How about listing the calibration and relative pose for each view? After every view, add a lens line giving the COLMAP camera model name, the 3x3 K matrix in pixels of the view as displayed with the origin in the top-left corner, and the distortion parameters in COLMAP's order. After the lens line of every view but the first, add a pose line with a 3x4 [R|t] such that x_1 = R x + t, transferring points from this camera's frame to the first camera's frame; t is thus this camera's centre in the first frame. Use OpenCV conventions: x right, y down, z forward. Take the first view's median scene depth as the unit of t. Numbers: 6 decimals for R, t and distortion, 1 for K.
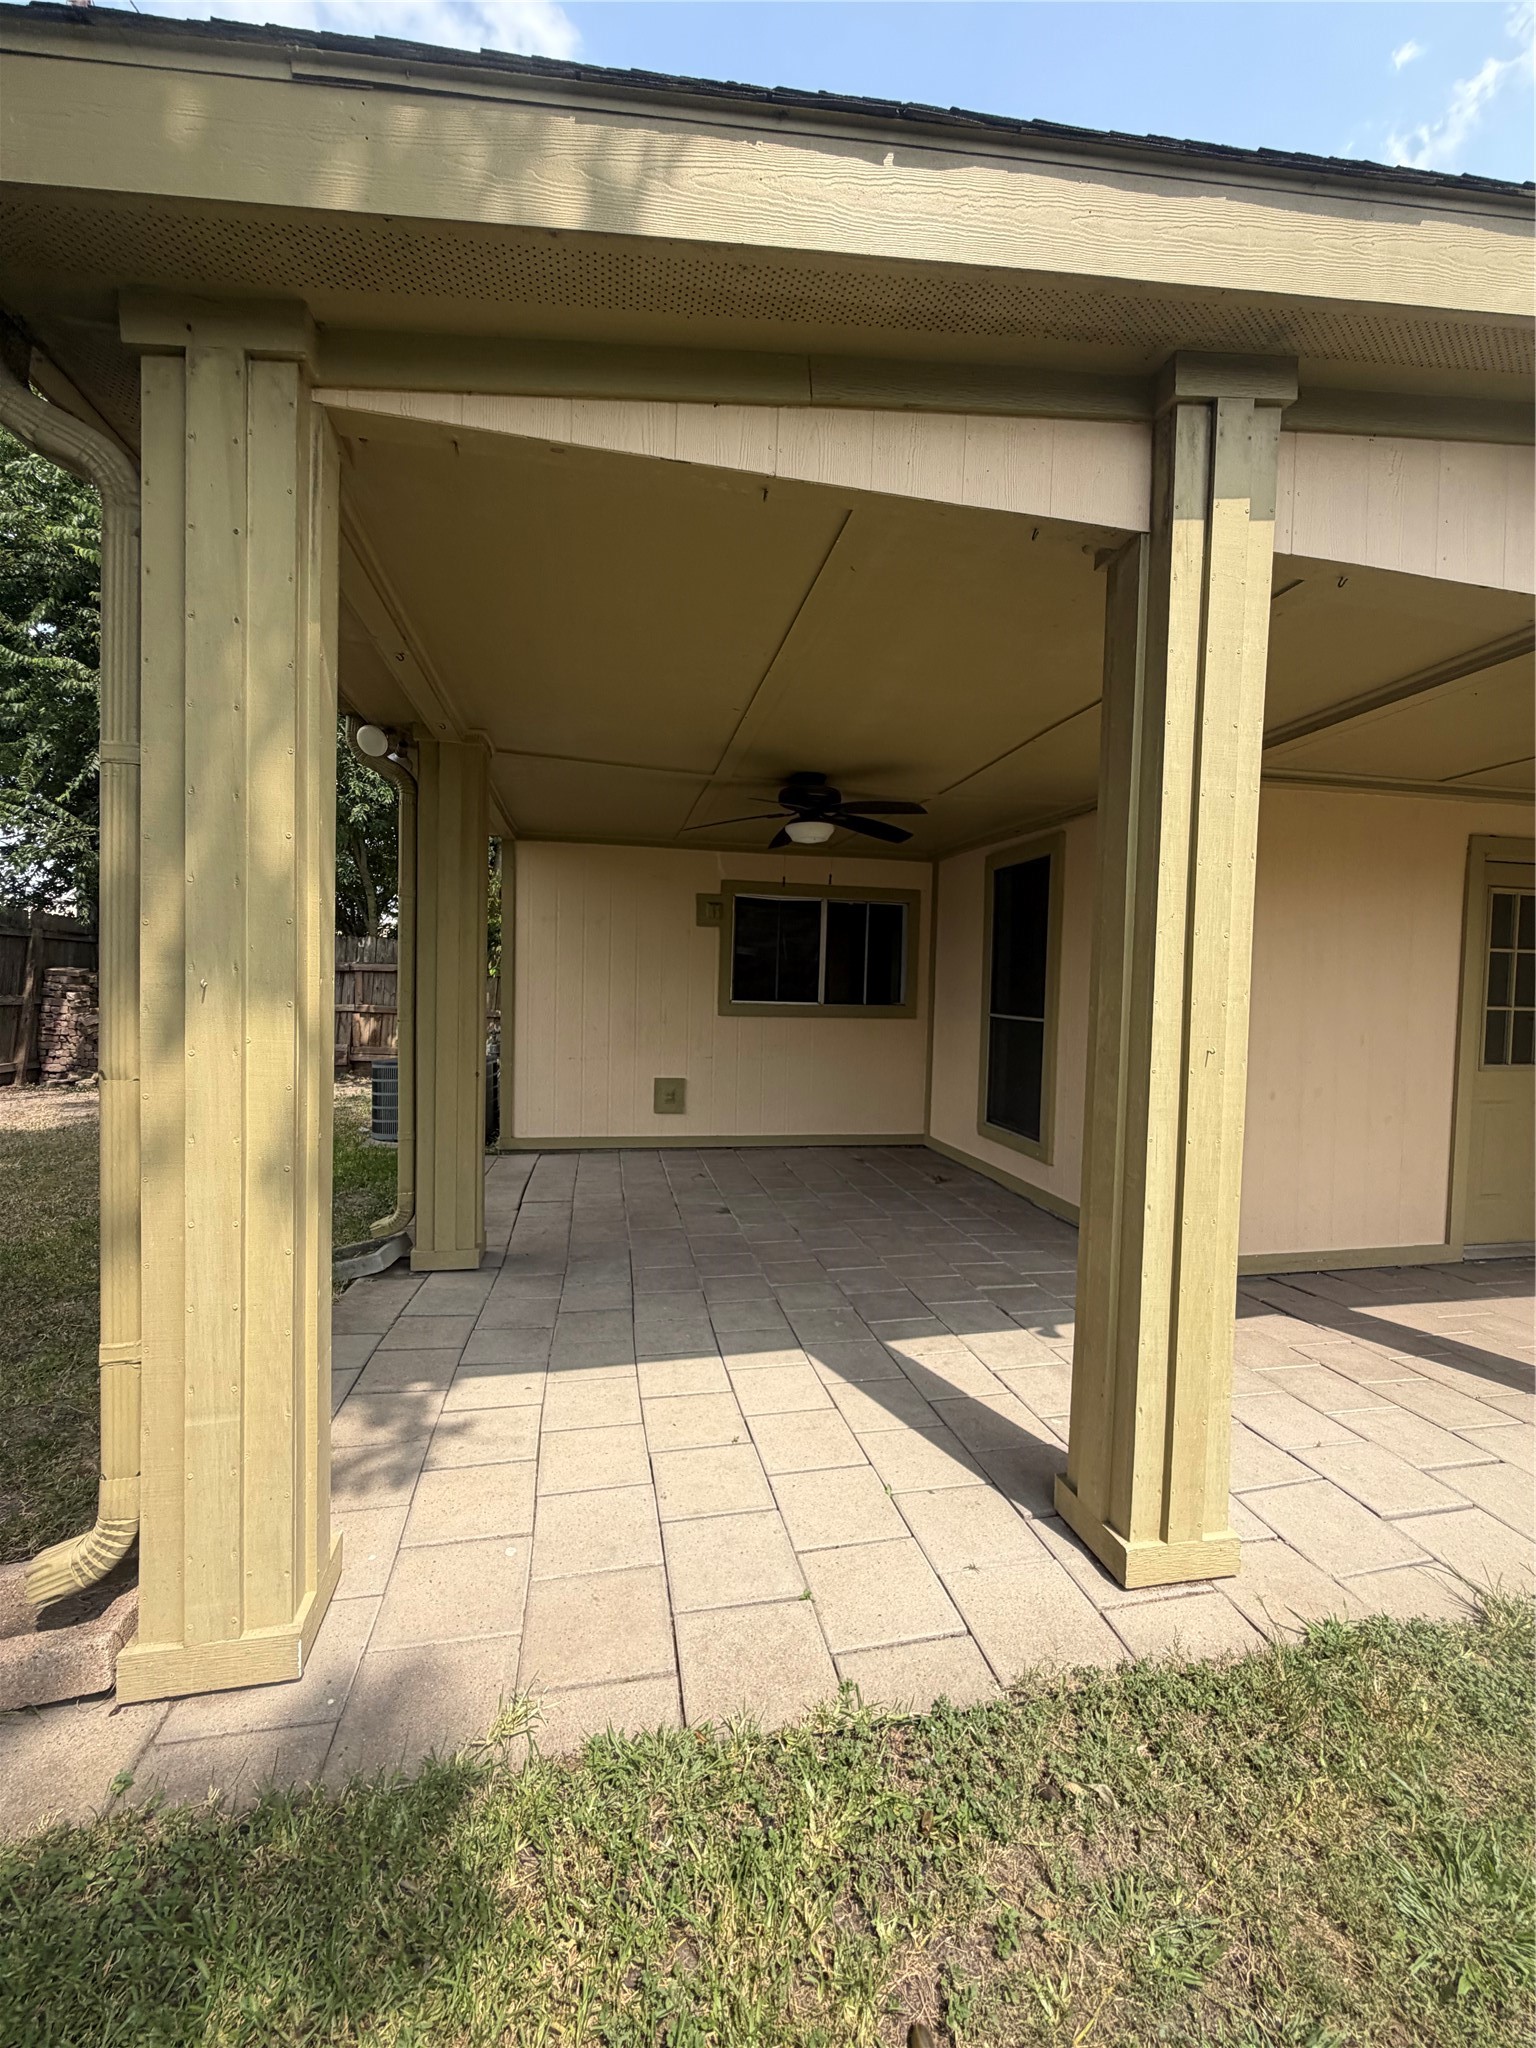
lens RADIAL K [[822.2, 0, 767.0], [0, 822.2, 1019.8], [0, 0, 1]] dist [0.000052, -0.000073]
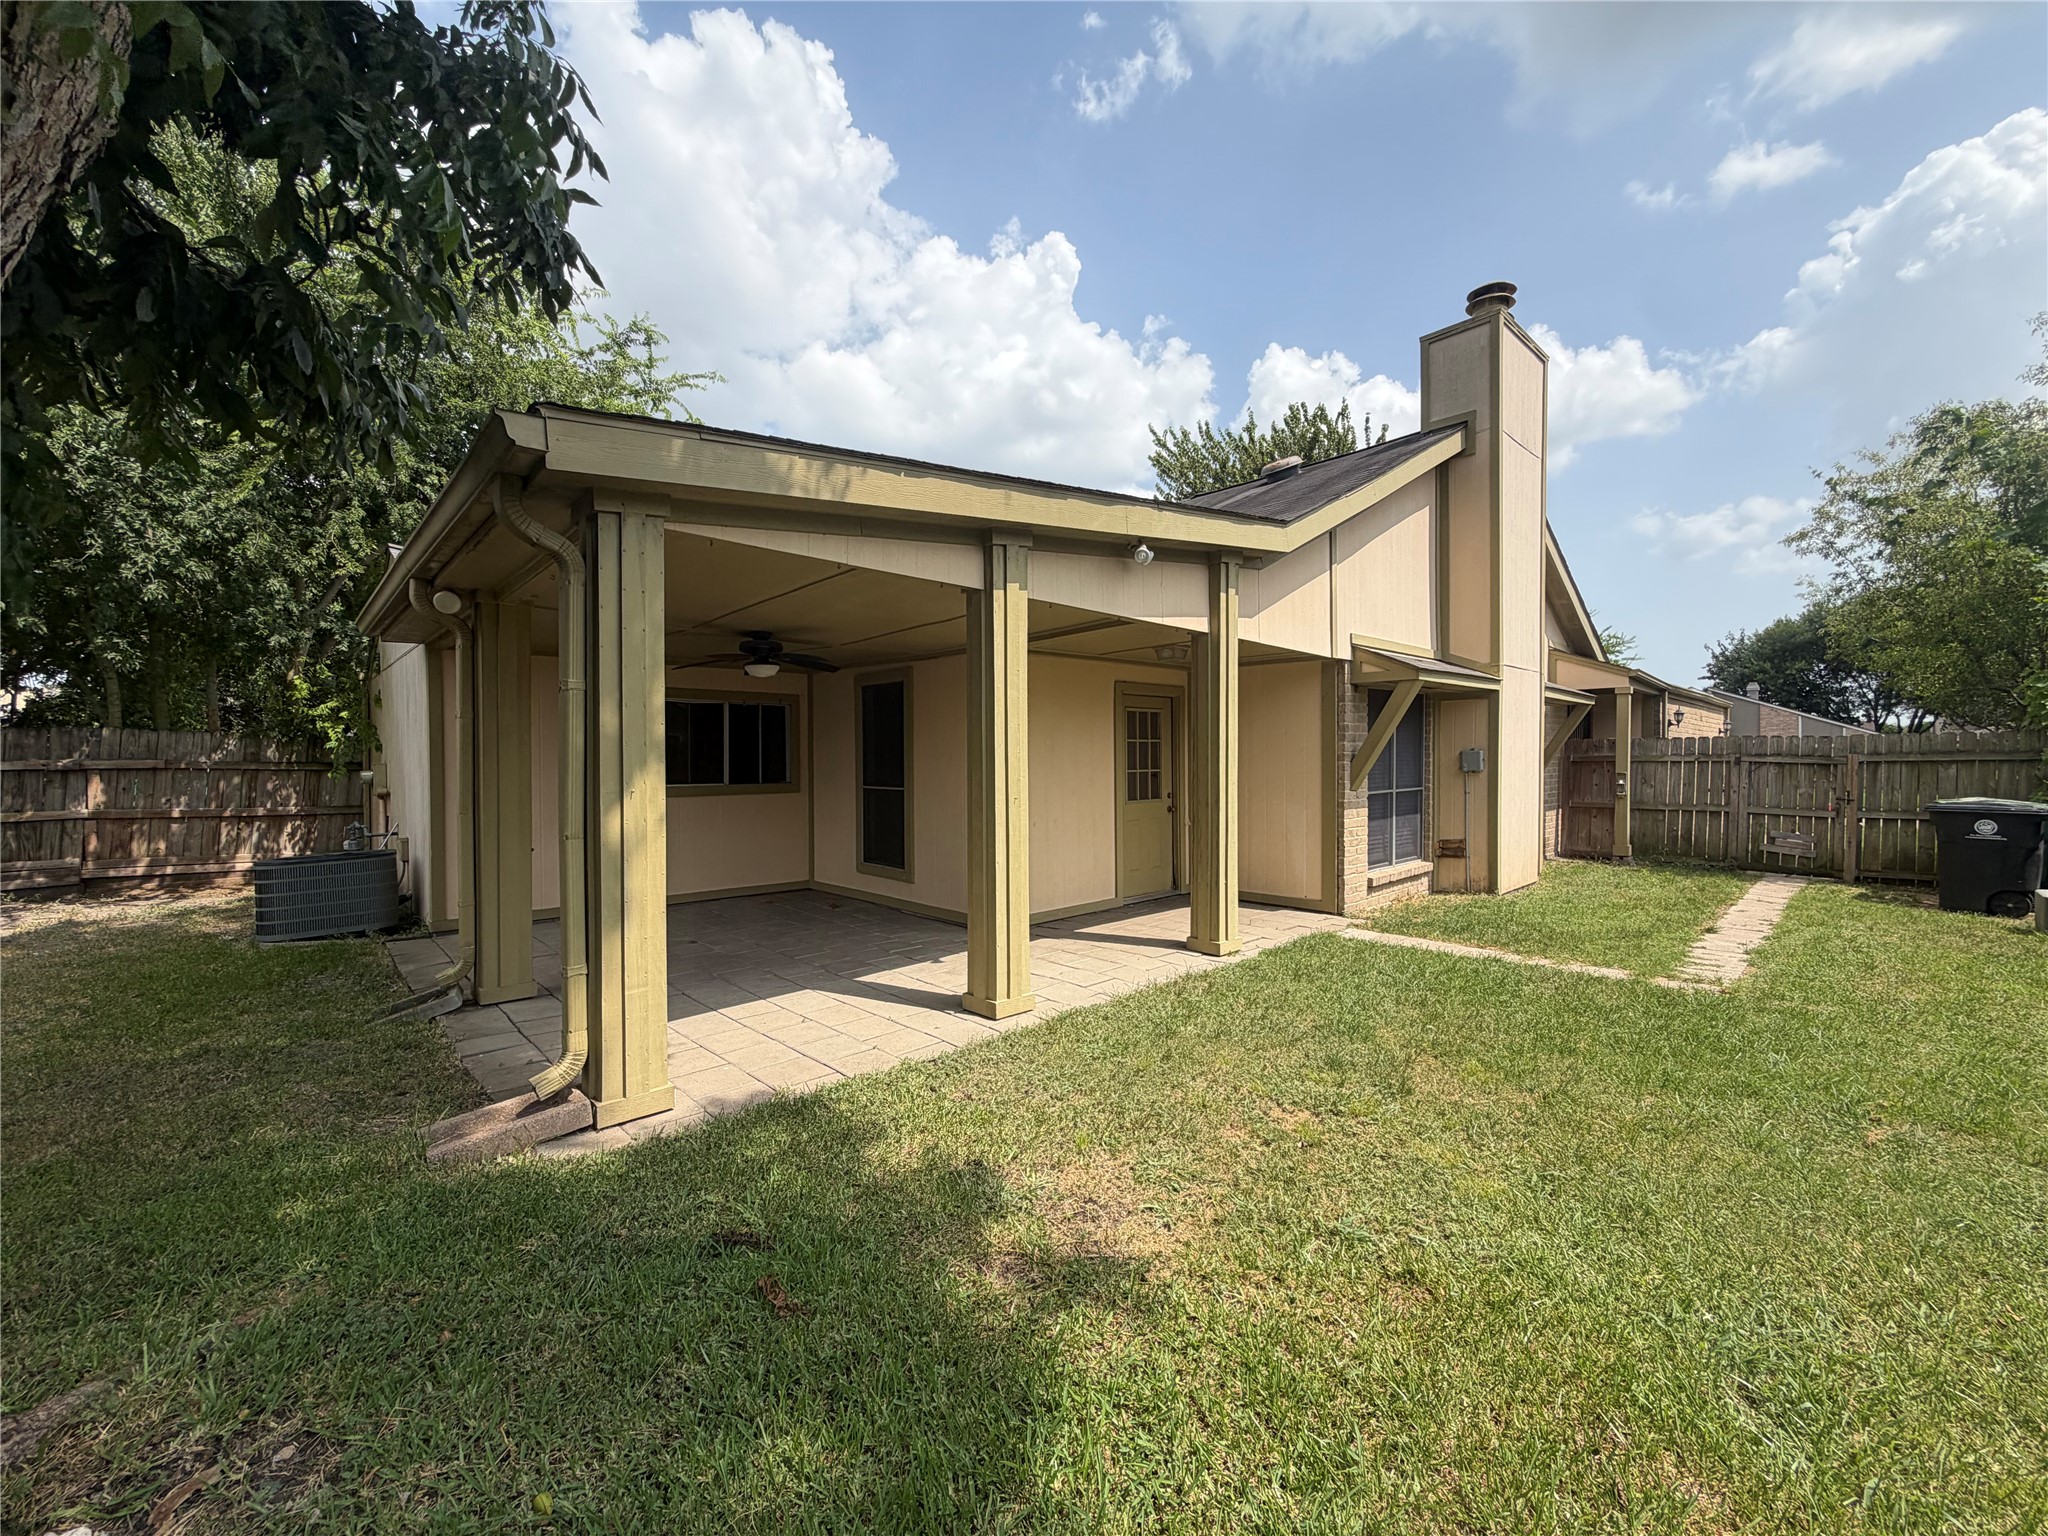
lens RADIAL K [[822.2, 0, 1024.0], [0, 822.2, 768.0], [0, 0, 1]] dist [0.000052, -0.000073]
pose [[0.852841, -0.033594, 0.521089, -0.481975], [0.048218, 0.998731, -0.014530, -0.010021], [-0.519940, 0.037518, 0.853378, -0.750253]]
